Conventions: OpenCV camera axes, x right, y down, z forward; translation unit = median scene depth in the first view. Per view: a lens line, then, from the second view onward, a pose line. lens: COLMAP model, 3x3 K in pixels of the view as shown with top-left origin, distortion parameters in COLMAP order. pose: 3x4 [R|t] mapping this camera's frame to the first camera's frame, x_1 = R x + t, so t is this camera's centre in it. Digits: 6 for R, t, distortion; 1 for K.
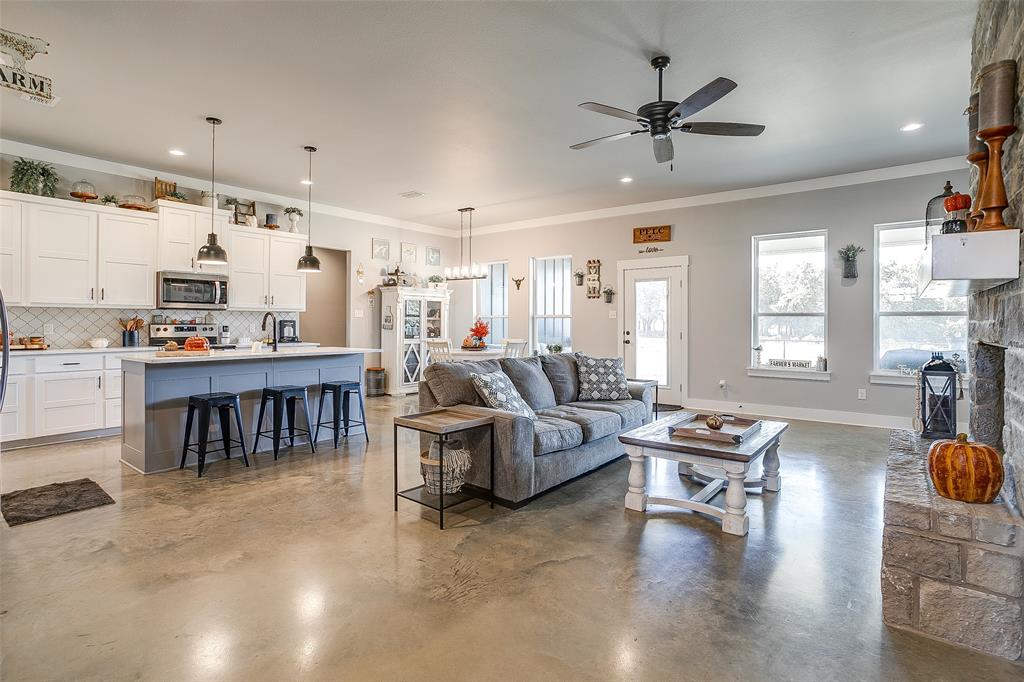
lens RADIAL K [[502.6, 0, 512.6], [0, 502.6, 325.6], [0, 0, 1]] dist [-0.025692, 0.000252]
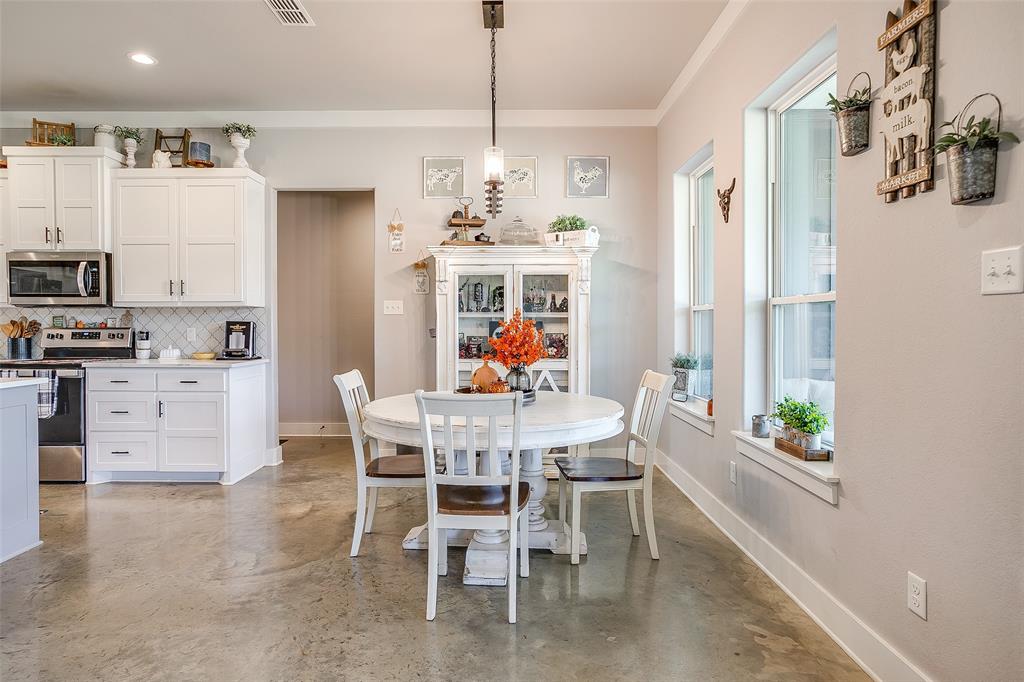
lens RADIAL K [[576.2, 0, 507.9], [0, 576.2, 321.2], [0, 0, 1]] dist [-0.006468, -0.000154]
pose [[0.606553, -0.002514, -0.795039, 0.269916], [-0.000779, 0.999993, -0.003757, -0.008778], [0.795043, 0.002898, 0.606546, 0.839296]]
